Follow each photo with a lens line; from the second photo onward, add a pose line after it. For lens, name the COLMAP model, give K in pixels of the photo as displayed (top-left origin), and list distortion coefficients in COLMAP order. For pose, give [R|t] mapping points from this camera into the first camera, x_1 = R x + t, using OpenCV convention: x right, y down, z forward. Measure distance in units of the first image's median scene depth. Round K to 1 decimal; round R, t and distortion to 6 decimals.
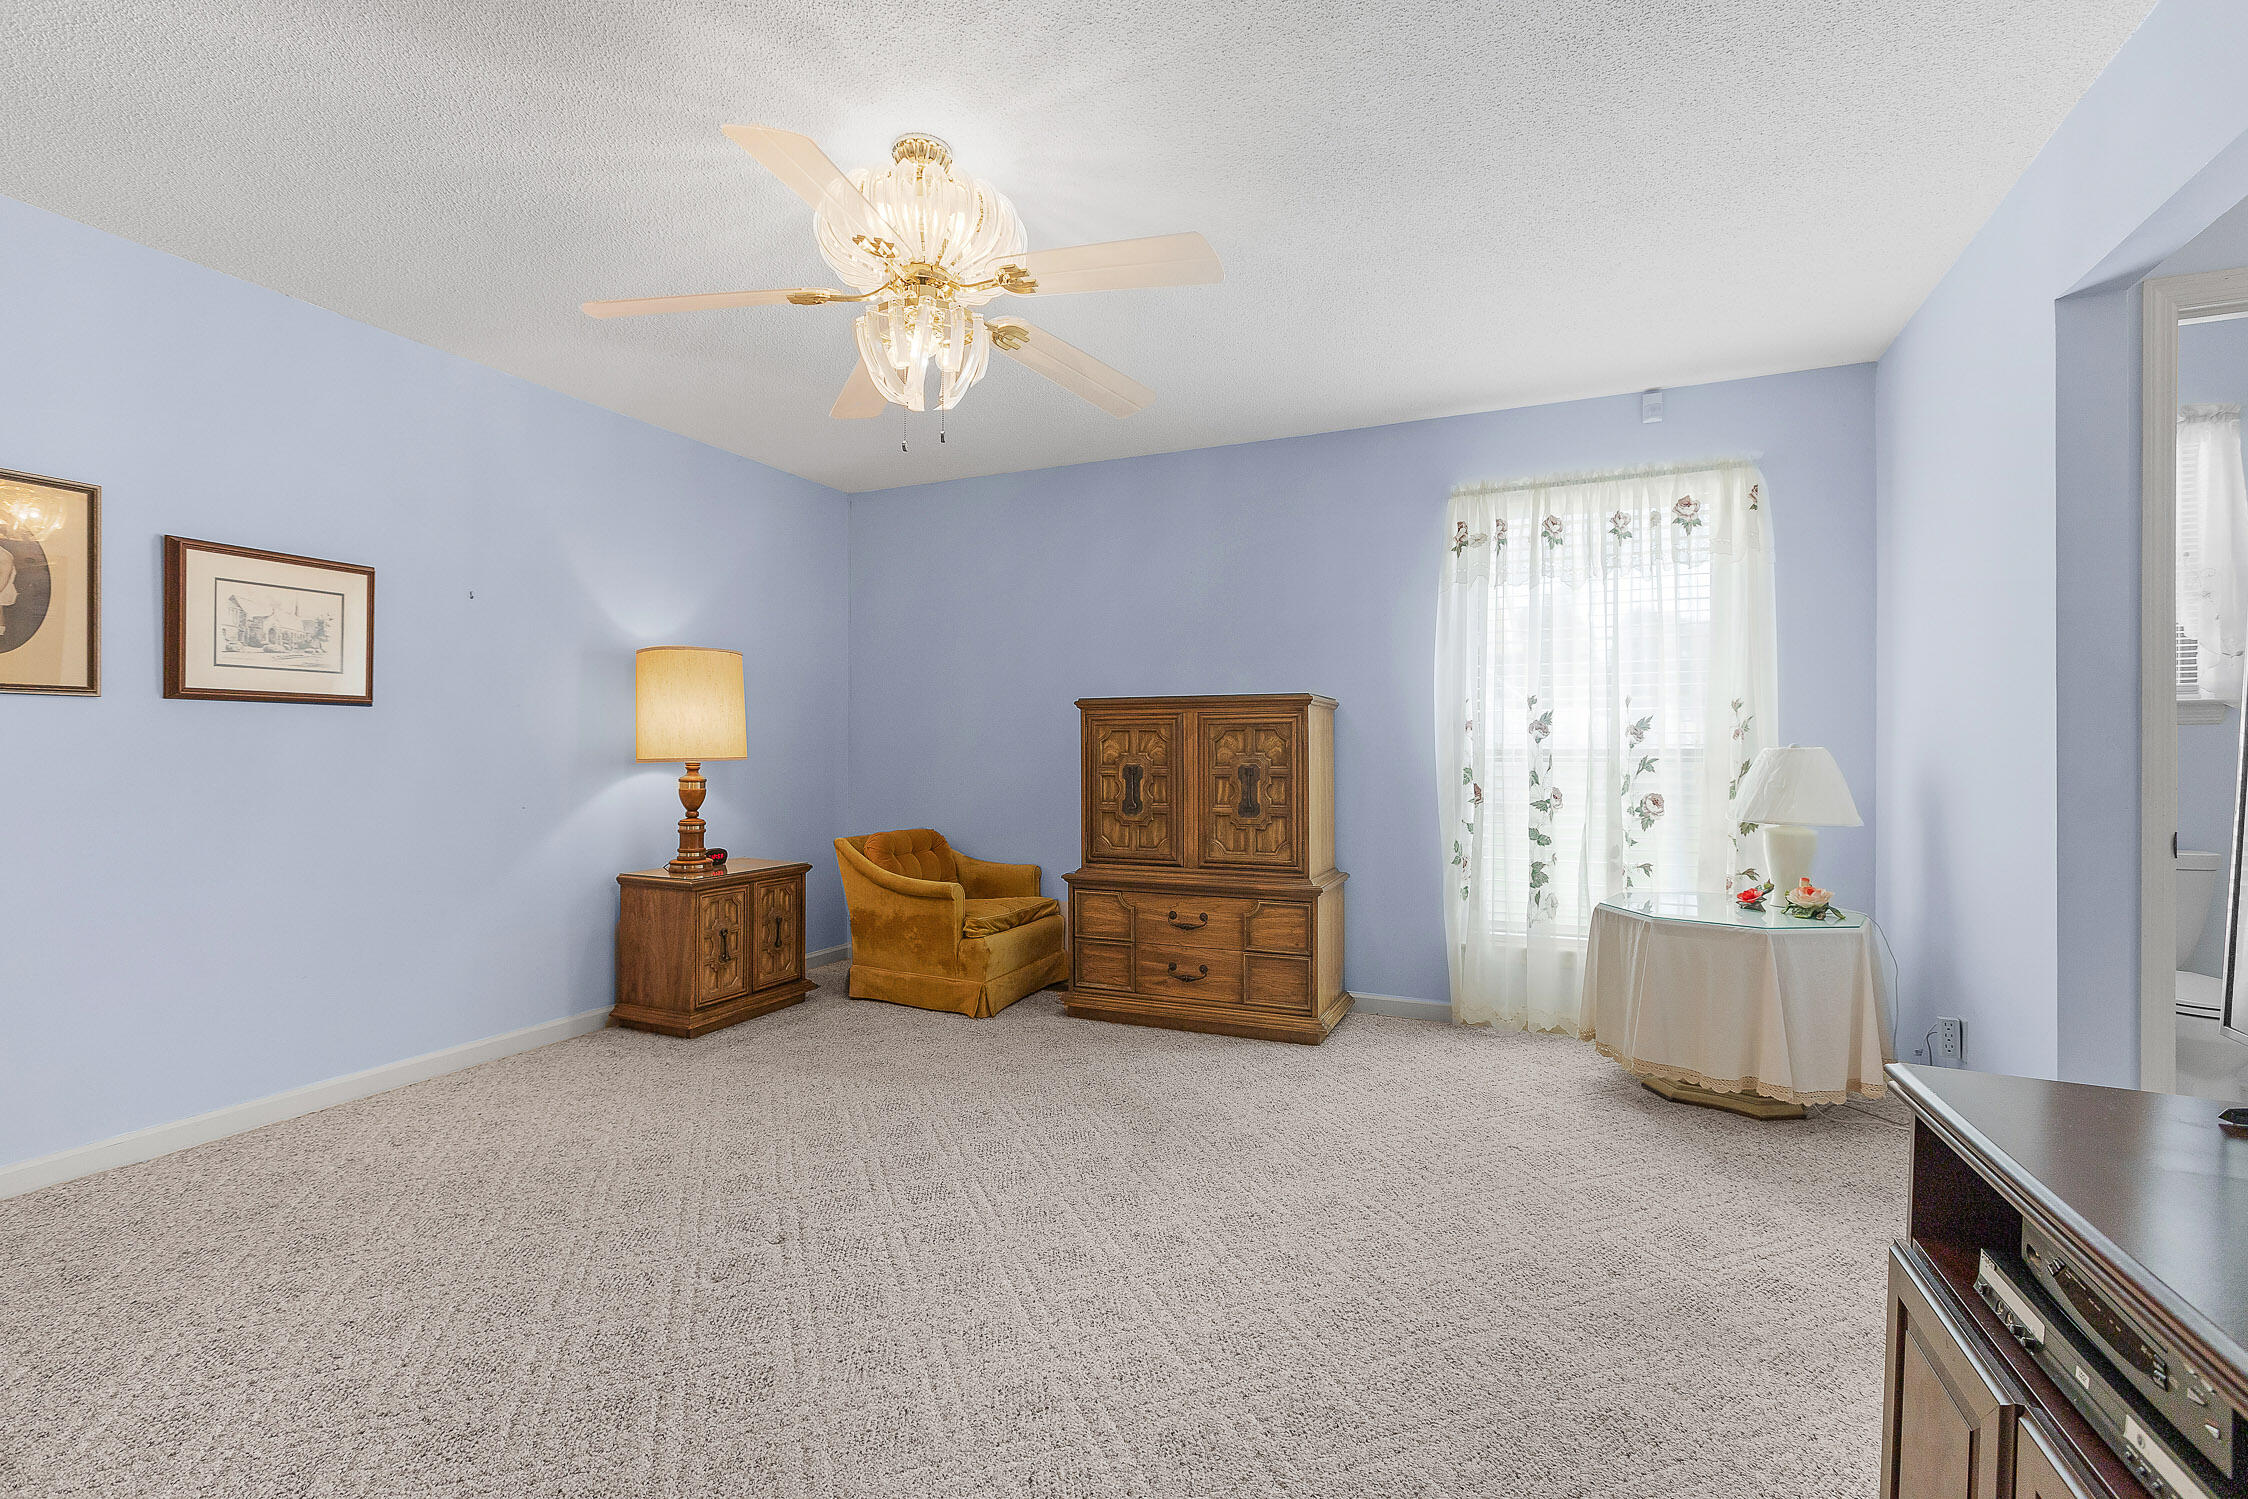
lens RADIAL K [[1005.5, 0, 1126.3], [0, 1005.5, 758.5], [0, 0, 1]] dist [0.000679, 0.000350]
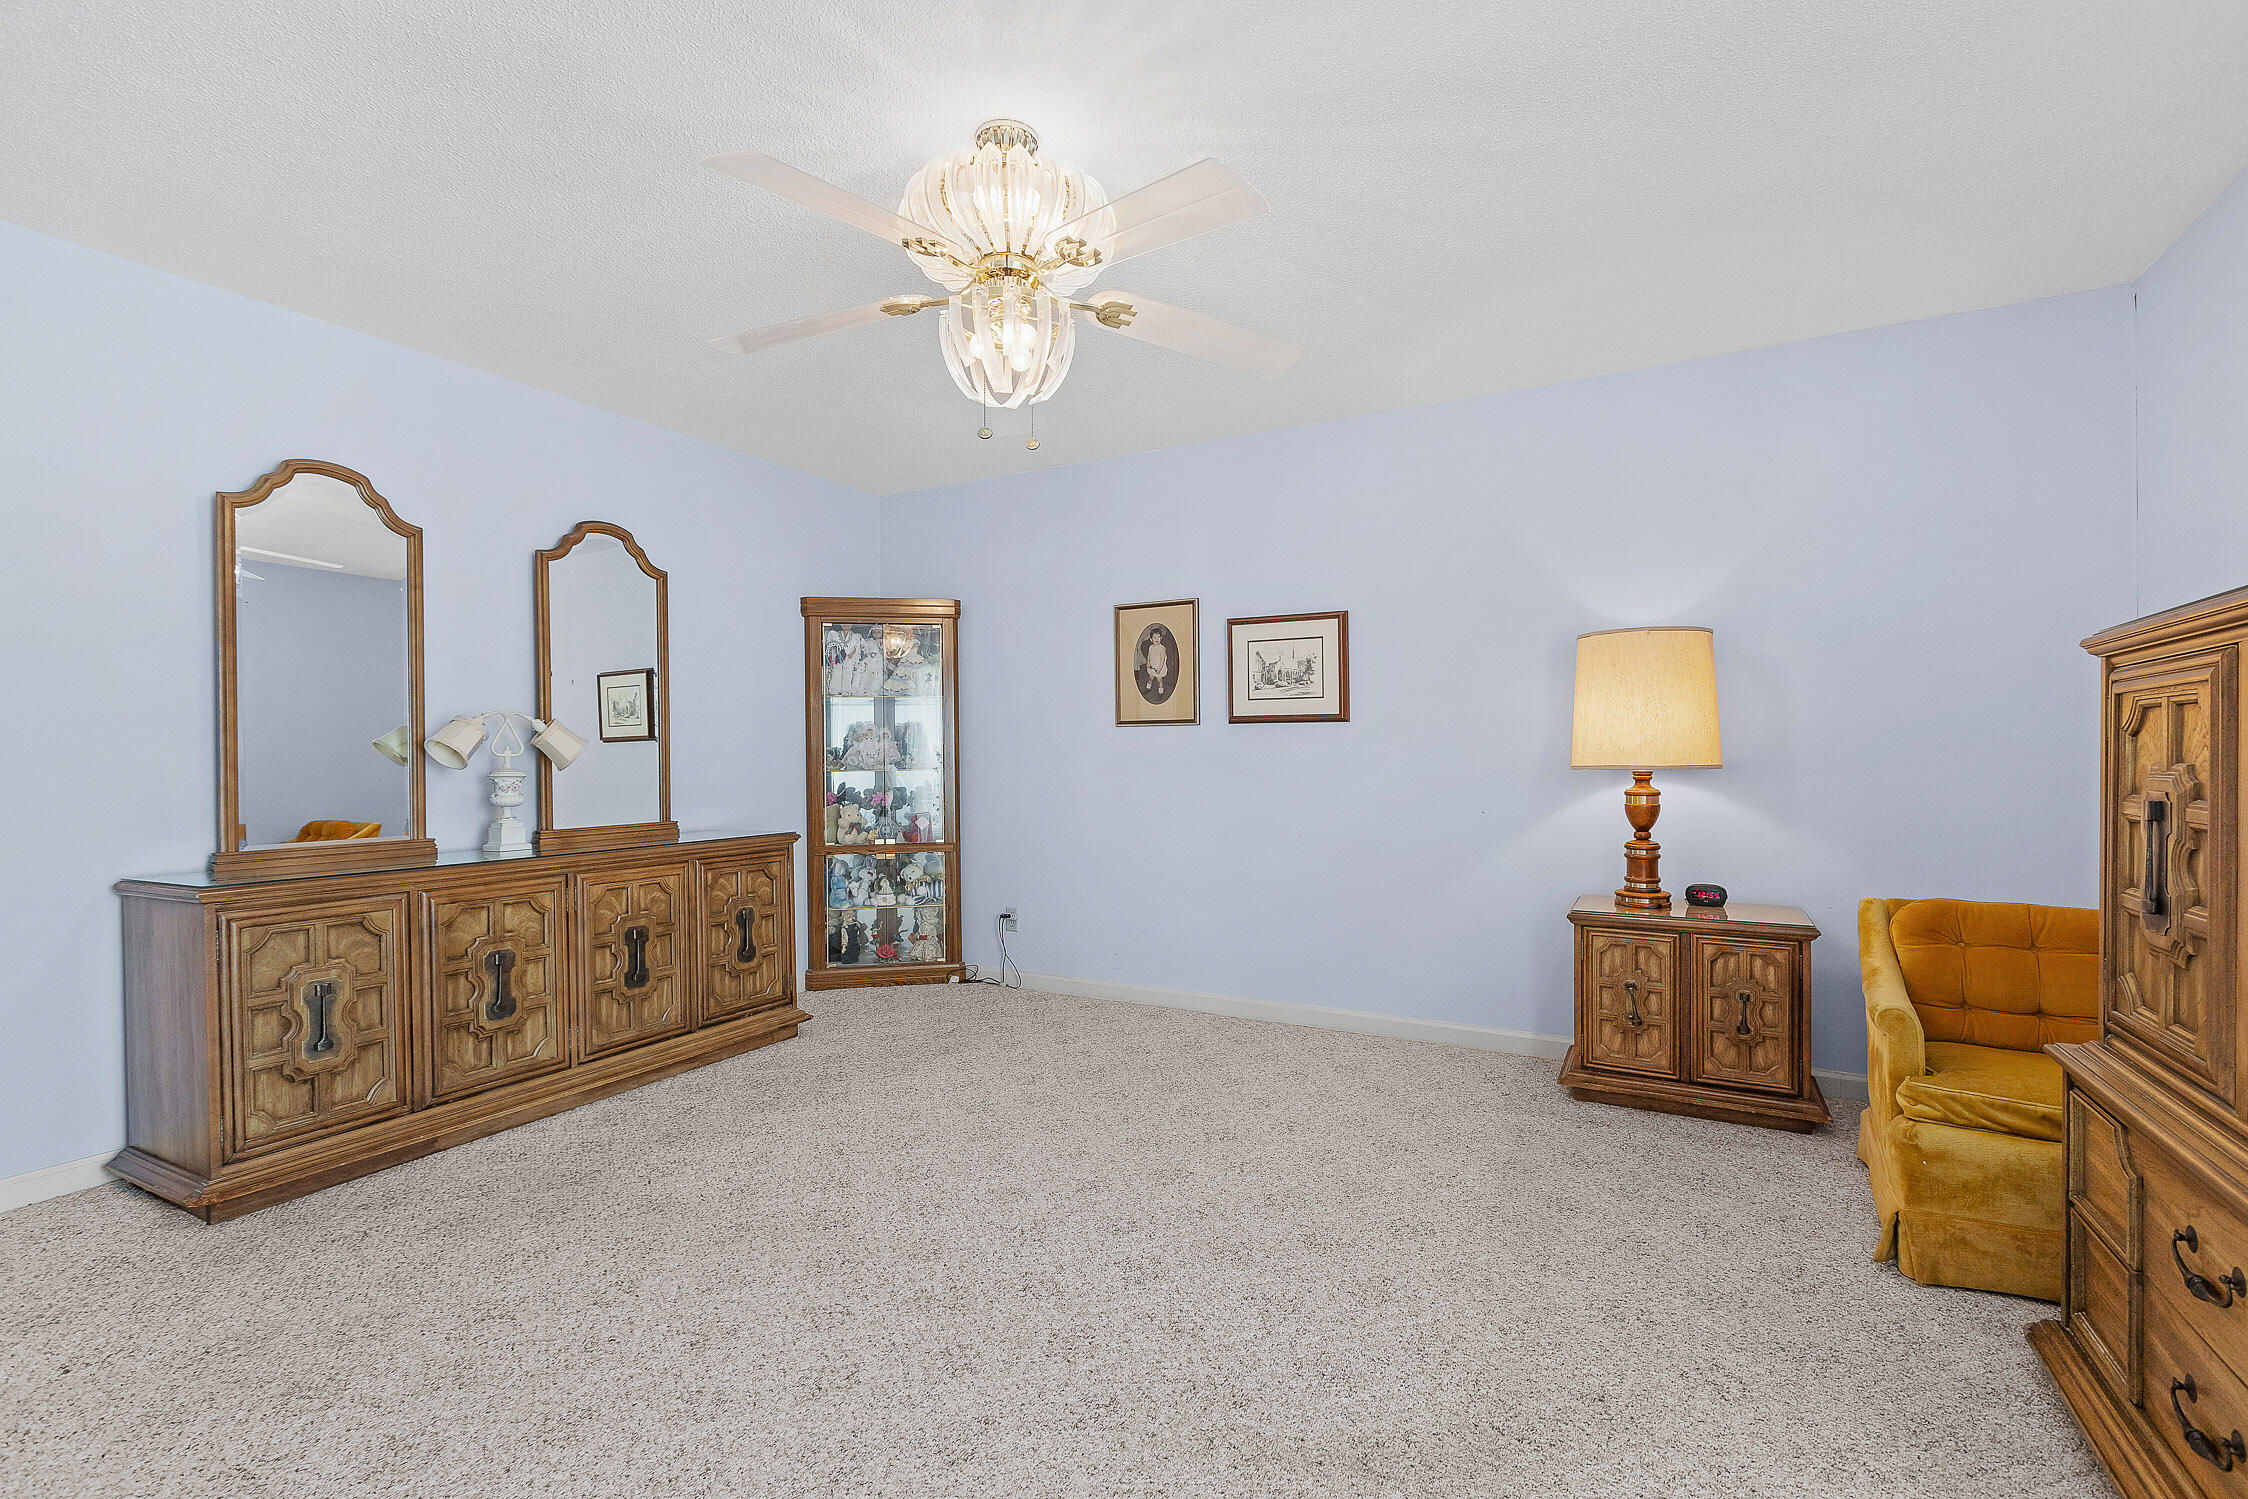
lens RADIAL K [[1005.5, 0, 1126.3], [0, 1005.5, 758.5], [0, 0, 1]] dist [0.000679, 0.000350]
pose [[-0.090165, 0.002598, -0.995923, 0.431506], [-0.006100, 0.999976, 0.003161, -0.006640], [0.995908, 0.006361, -0.090147, 0.688895]]
